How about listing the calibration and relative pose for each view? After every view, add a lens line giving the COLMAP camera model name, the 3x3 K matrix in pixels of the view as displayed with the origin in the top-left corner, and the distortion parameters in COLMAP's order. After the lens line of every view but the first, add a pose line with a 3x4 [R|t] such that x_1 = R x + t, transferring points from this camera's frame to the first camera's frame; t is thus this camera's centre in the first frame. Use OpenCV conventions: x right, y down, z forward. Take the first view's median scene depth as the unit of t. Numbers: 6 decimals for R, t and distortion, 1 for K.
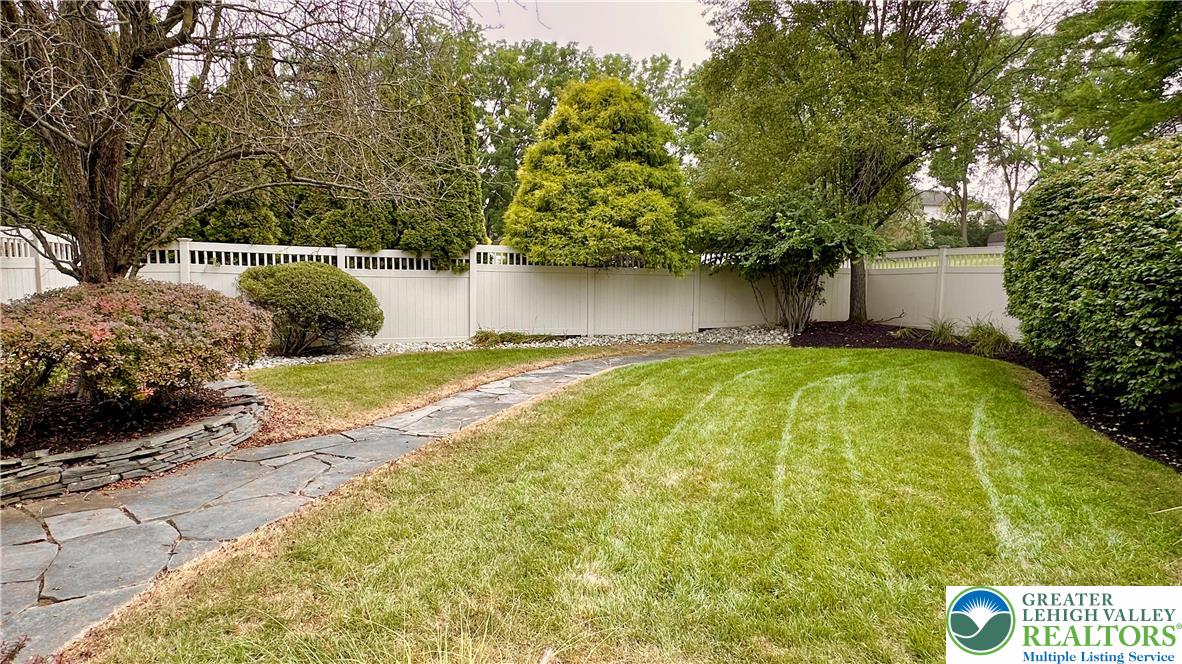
lens RADIAL K [[662.2, 0, 591.8], [0, 662.2, 328.0], [0, 0, 1]] dist [-0.004025, -0.000225]
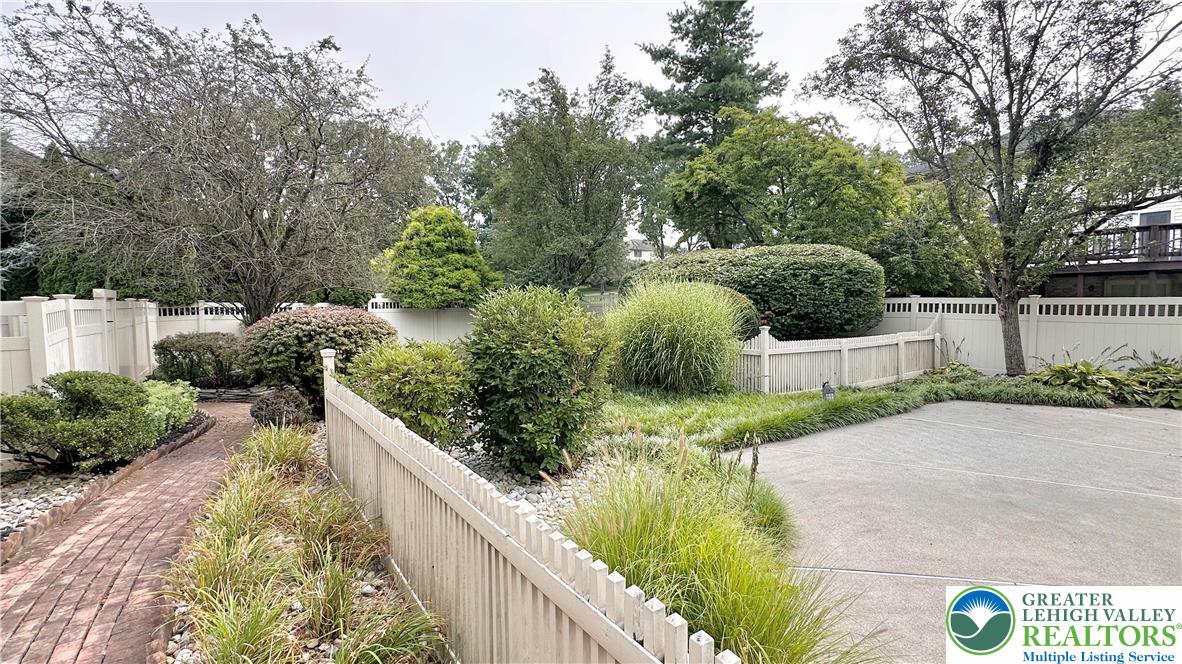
lens RADIAL K [[538.3, 0, 591.8], [0, 538.3, 327.6], [0, 0, 1]] dist [-0.001932, -0.000028]
pose [[0.939156, -0.039888, 0.341168, -0.110847], [0.048470, 0.998686, -0.016667, 0.009570], [-0.340055, 0.032189, 0.939854, -0.602603]]
